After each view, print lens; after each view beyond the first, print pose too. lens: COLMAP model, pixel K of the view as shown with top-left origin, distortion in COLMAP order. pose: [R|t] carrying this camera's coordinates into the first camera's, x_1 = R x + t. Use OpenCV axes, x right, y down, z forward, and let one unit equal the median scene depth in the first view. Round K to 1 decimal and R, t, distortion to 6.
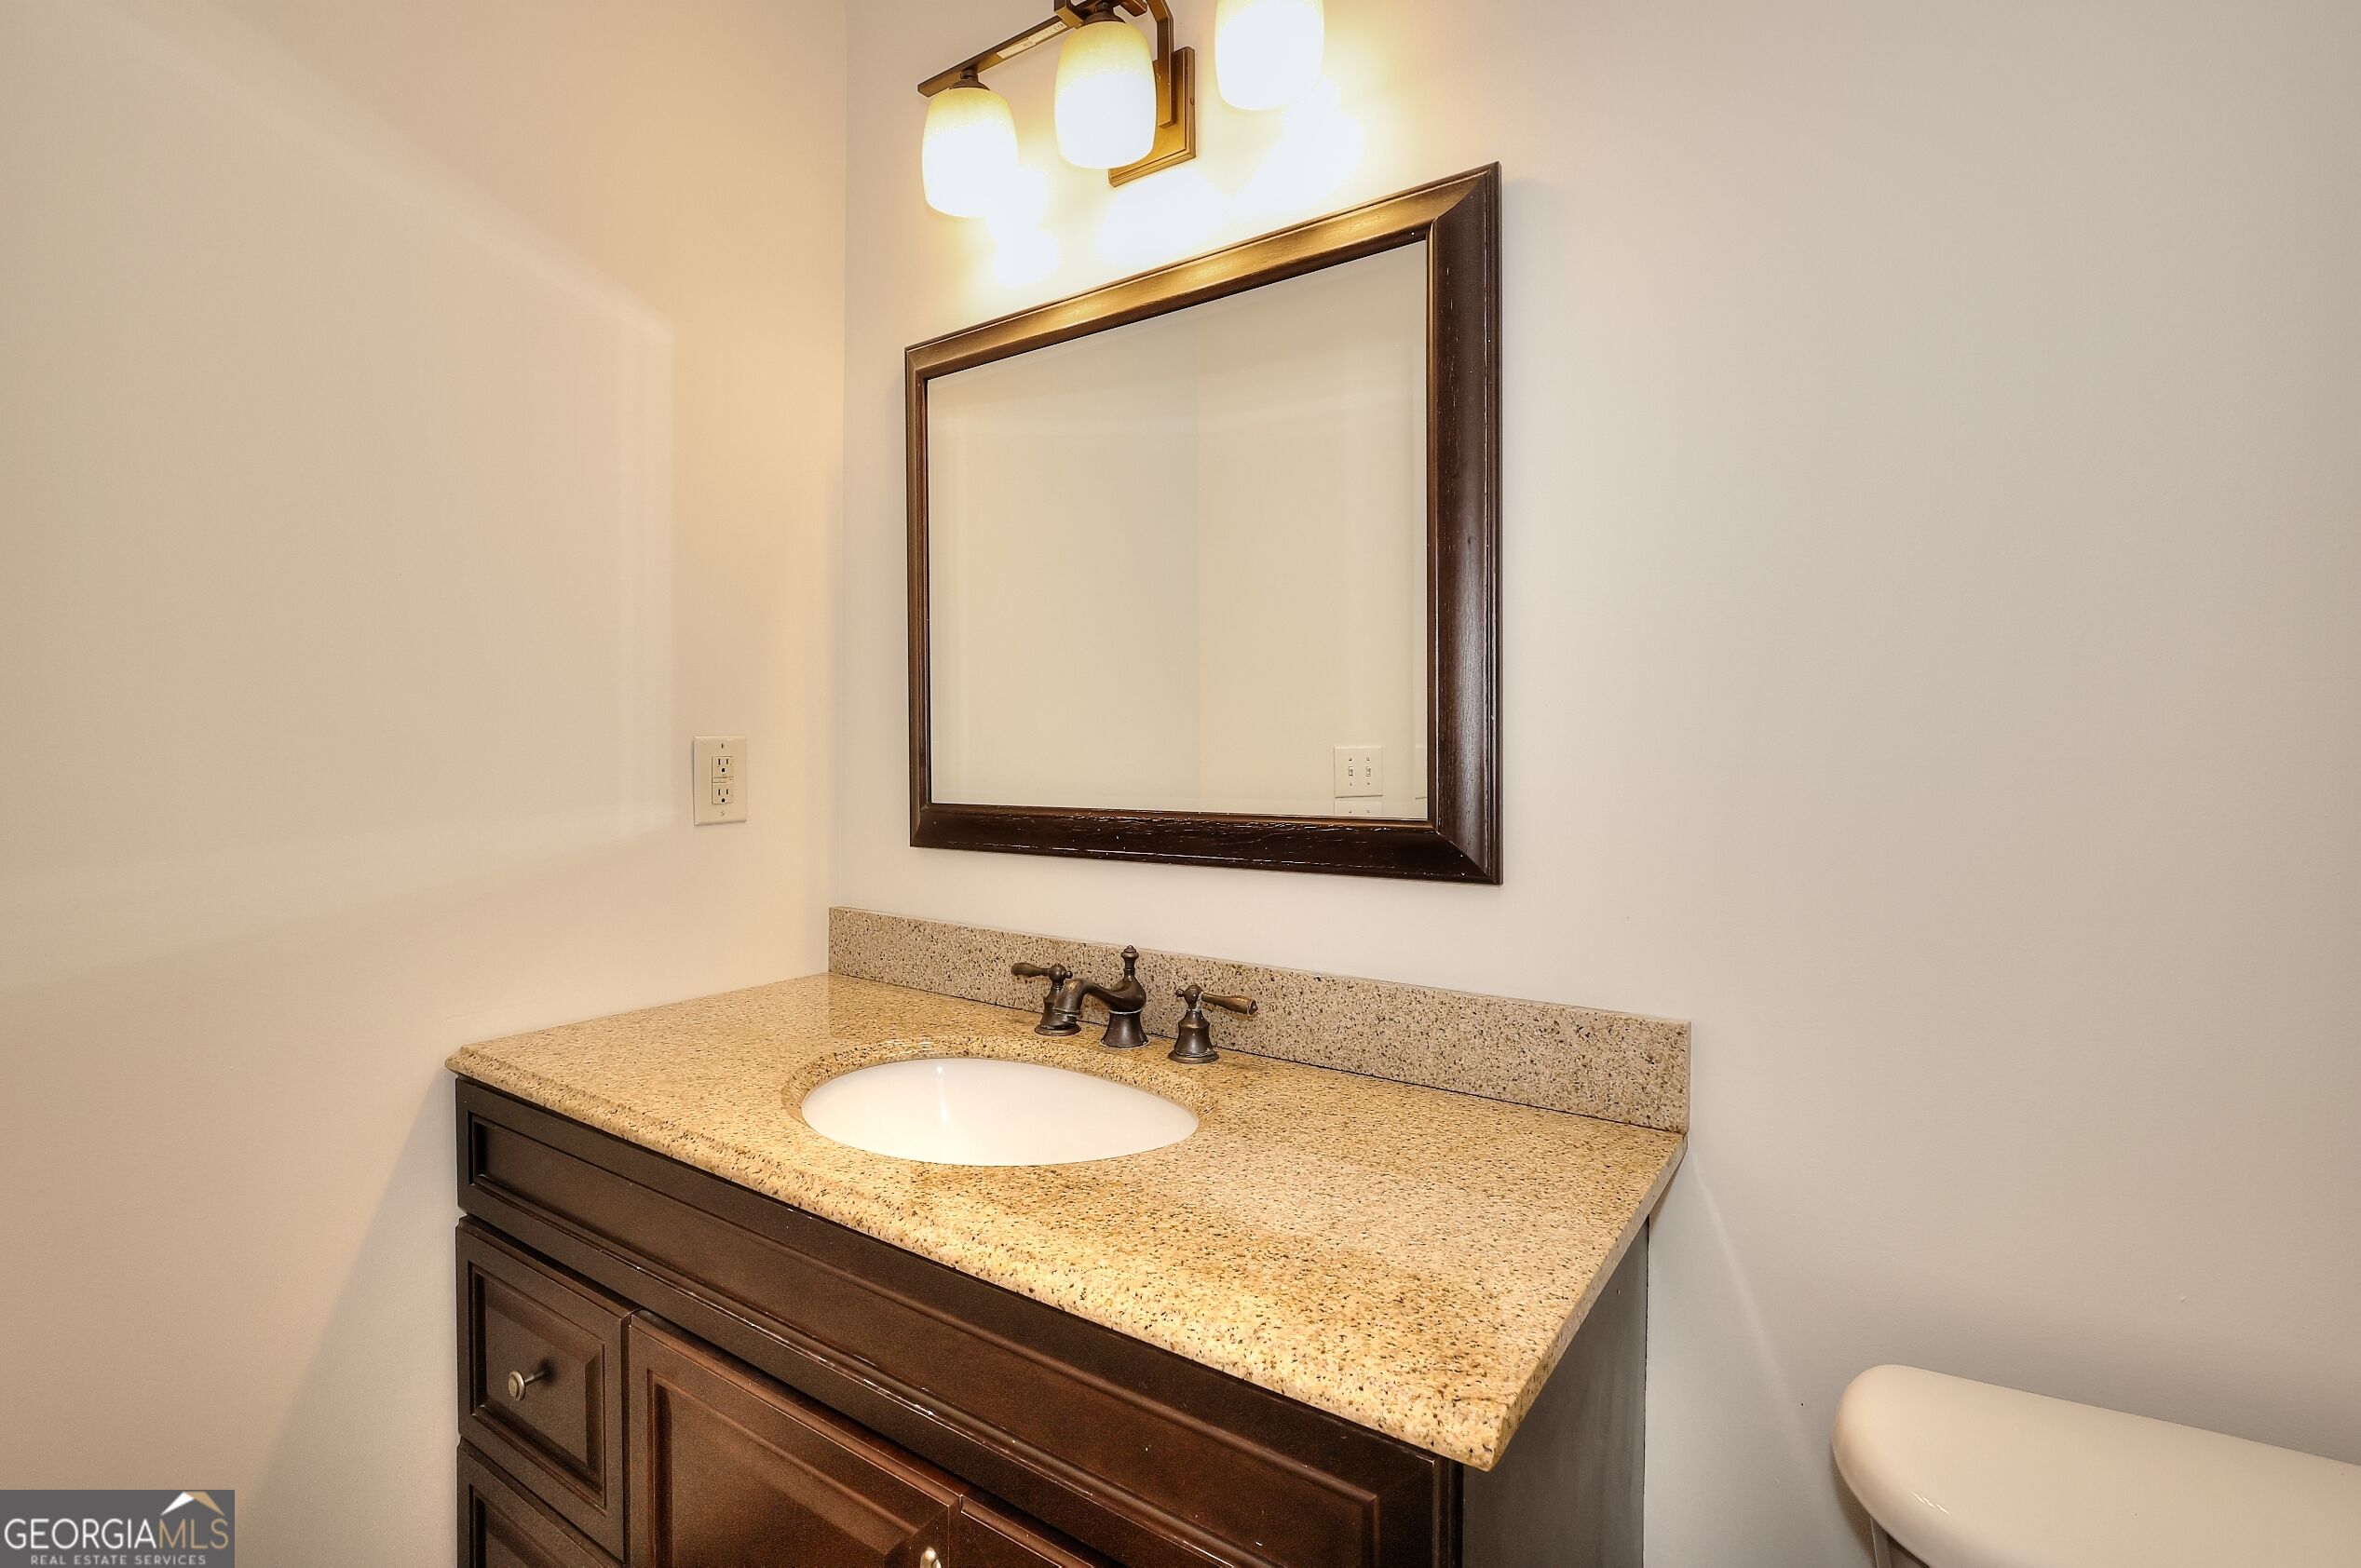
lens RADIAL K [[1093.8, 0, 1182.8], [0, 1093.8, 770.3], [0, 0, 1]] dist [-0.001214, -0.000167]
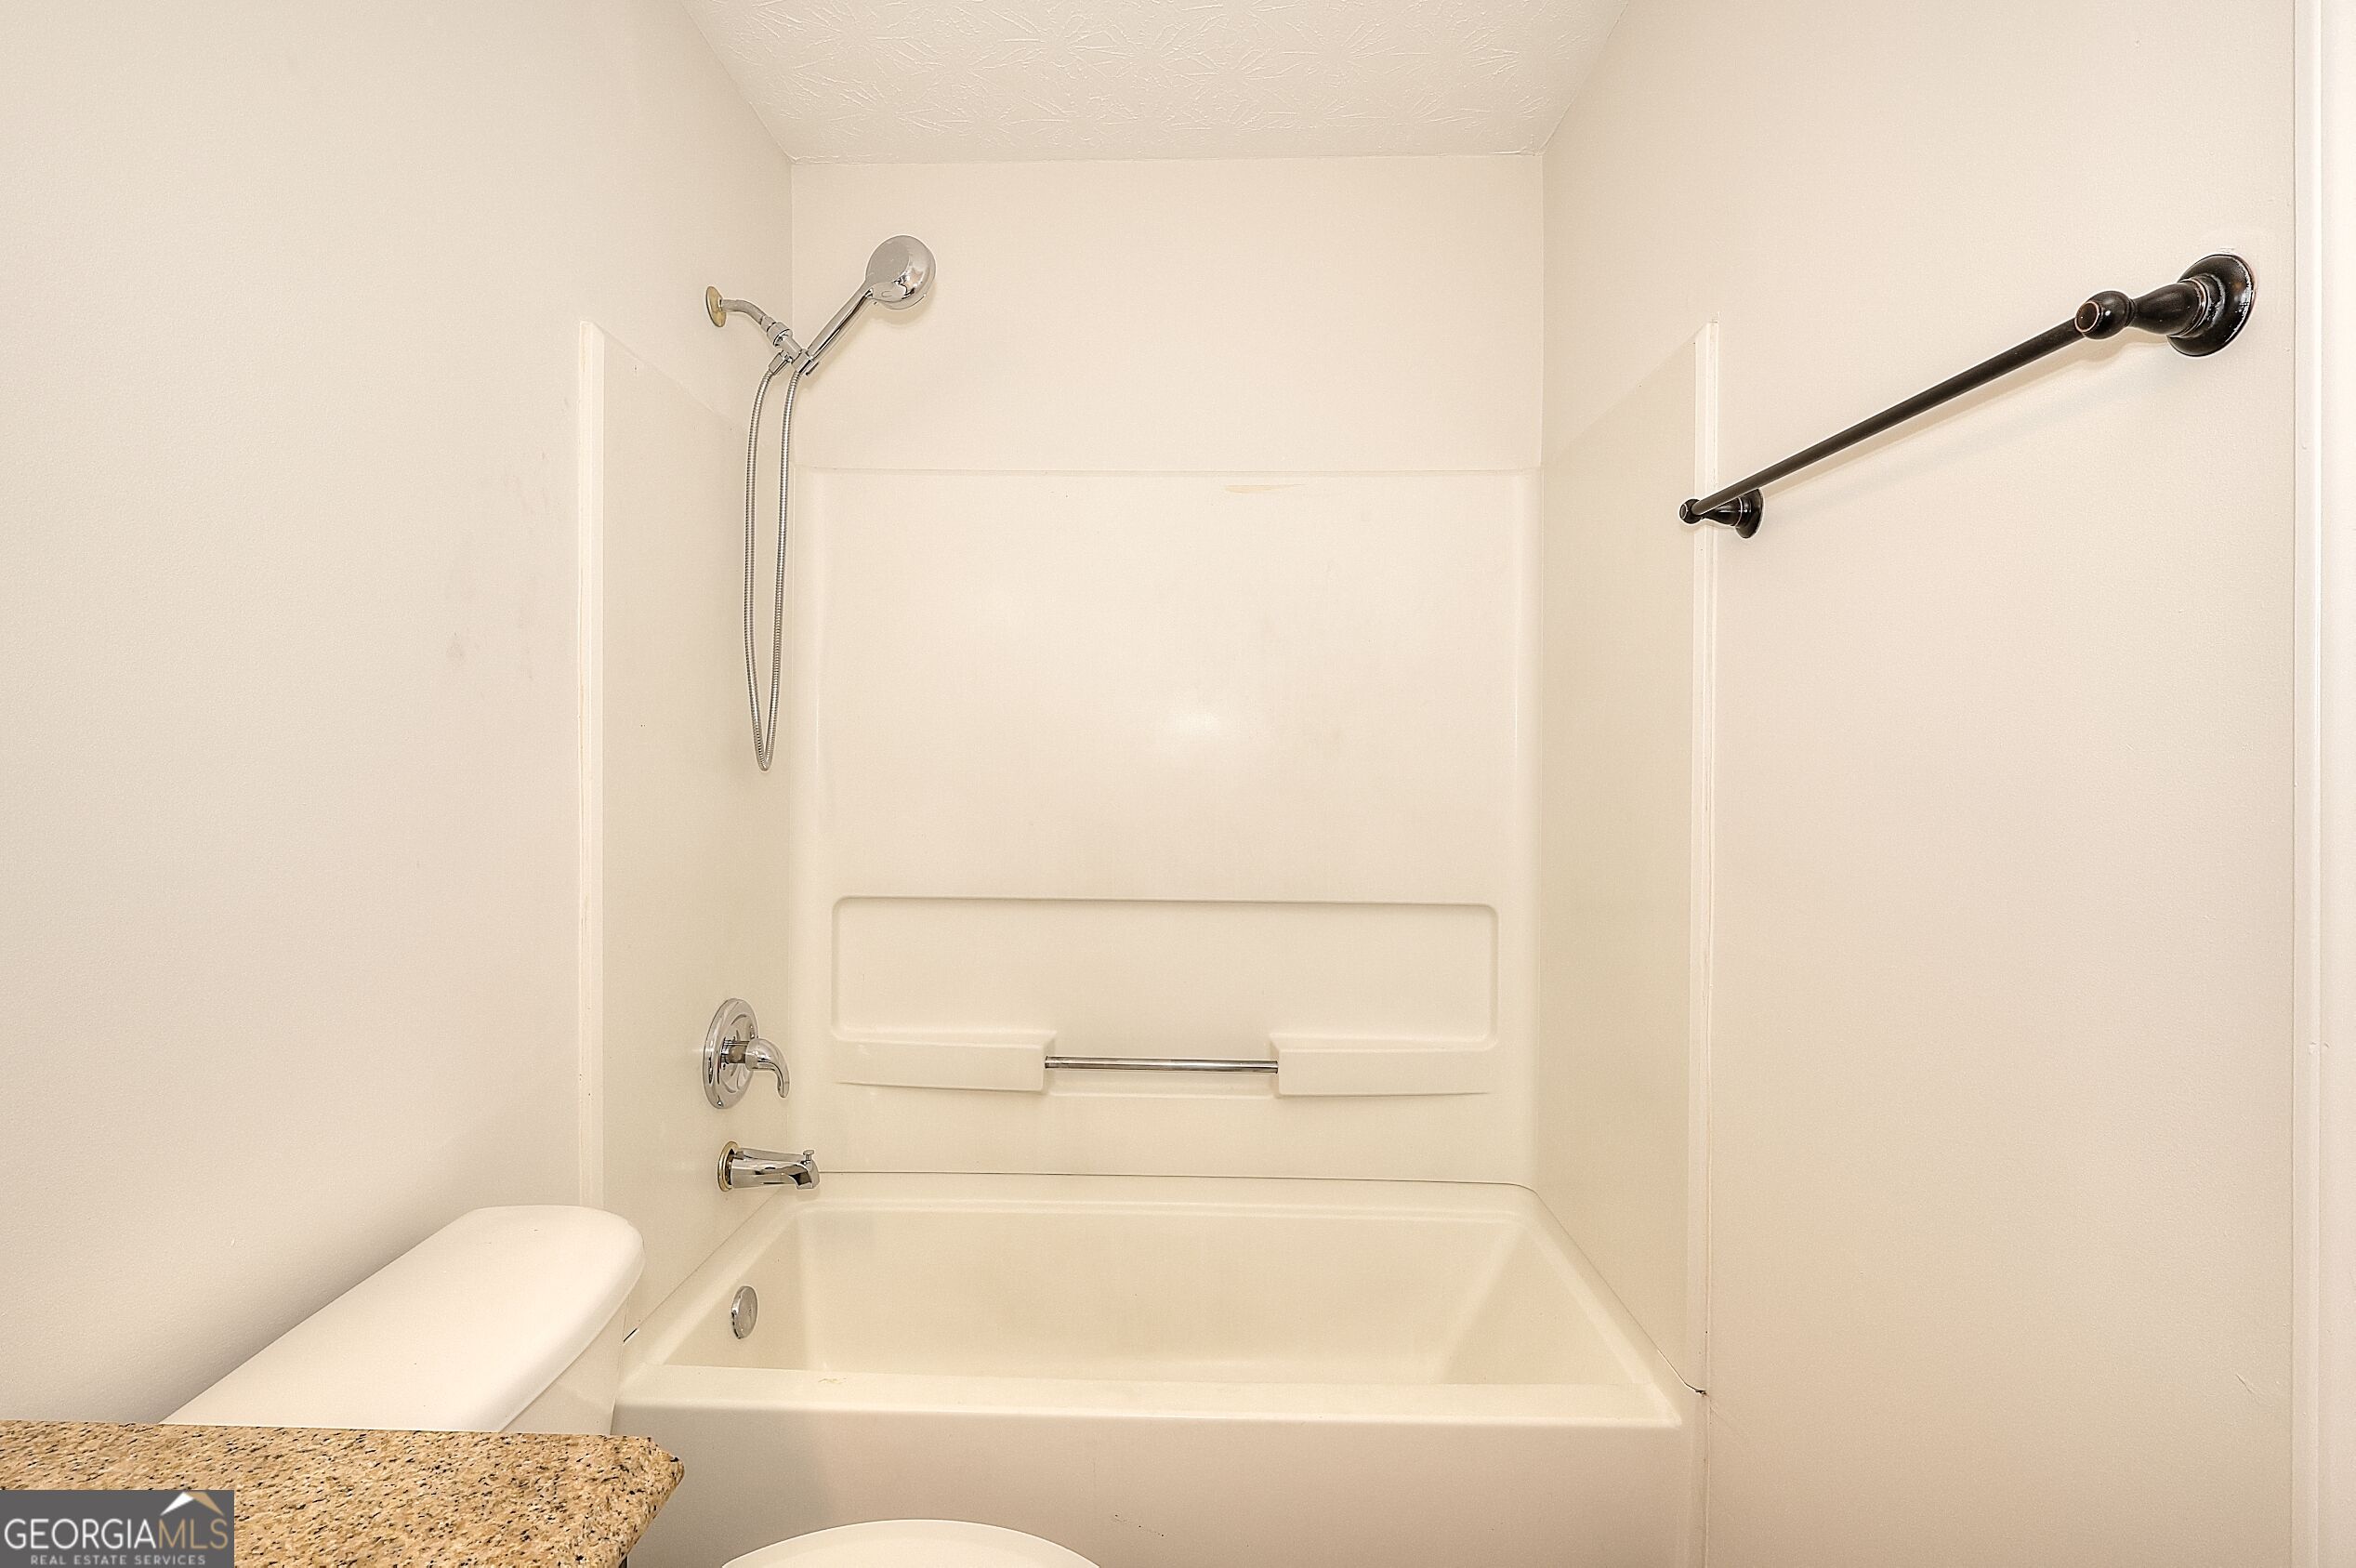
lens RADIAL K [[1091.7, 0, 1180.3], [0, 1091.7, 770.4], [0, 0, 1]] dist [-0.001214, -0.000167]
pose [[-0.559222, -0.004909, 0.829004, -0.731744], [0.003658, 0.999958, 0.008389, -0.008853], [-0.829010, 0.007724, -0.559180, 1.078389]]
